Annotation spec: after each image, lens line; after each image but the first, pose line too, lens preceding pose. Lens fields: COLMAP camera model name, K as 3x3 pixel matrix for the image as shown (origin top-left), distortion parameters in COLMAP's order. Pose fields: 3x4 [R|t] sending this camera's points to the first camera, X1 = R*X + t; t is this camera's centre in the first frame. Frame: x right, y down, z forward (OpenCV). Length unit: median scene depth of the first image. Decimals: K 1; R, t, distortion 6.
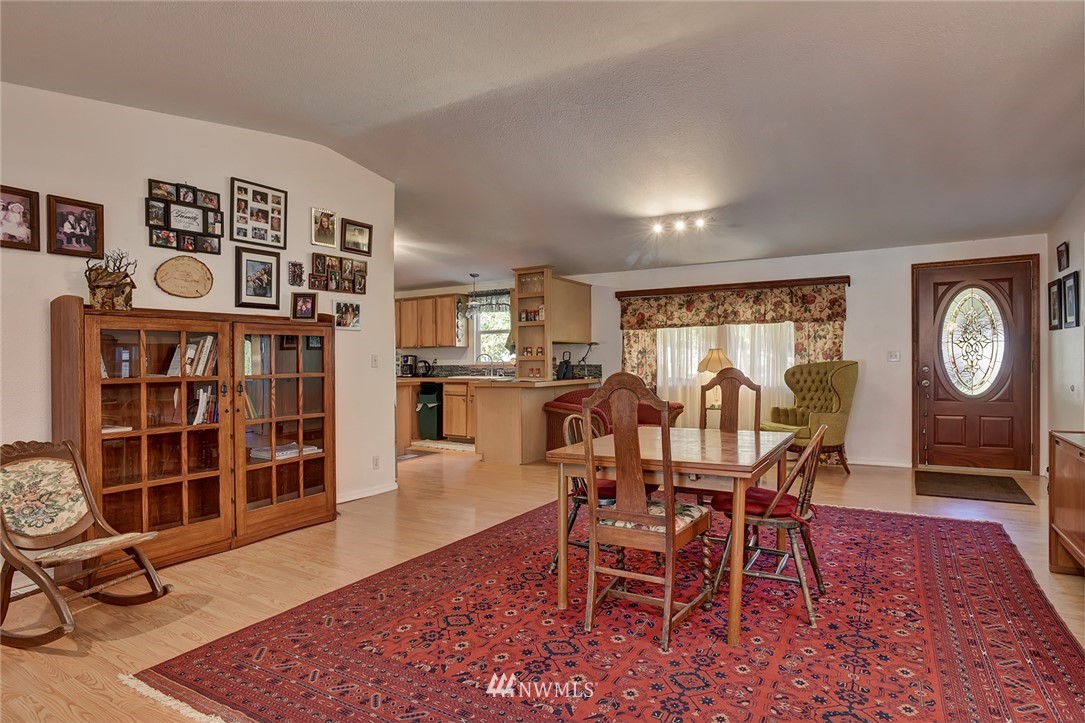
lens RADIAL K [[605.1, 0, 542.5], [0, 605.1, 359.2], [0, 0, 1]] dist [-0.047704, -0.000819]
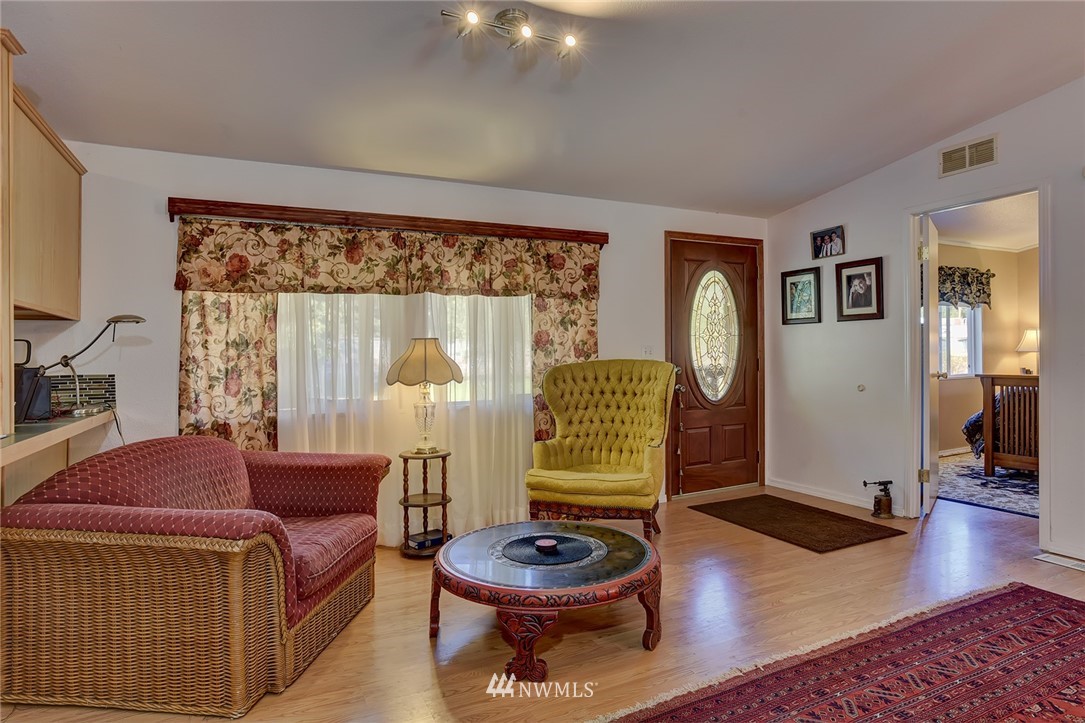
lens RADIAL K [[605.1, 0, 543.7], [0, 605.1, 355.4], [0, 0, 1]] dist [-0.047704, -0.000819]
pose [[0.552632, 0.000928, 0.833425, -0.085673], [0.008295, 0.999944, -0.006613, 0.001598], [-0.833384, 0.010568, 0.552593, 0.633713]]
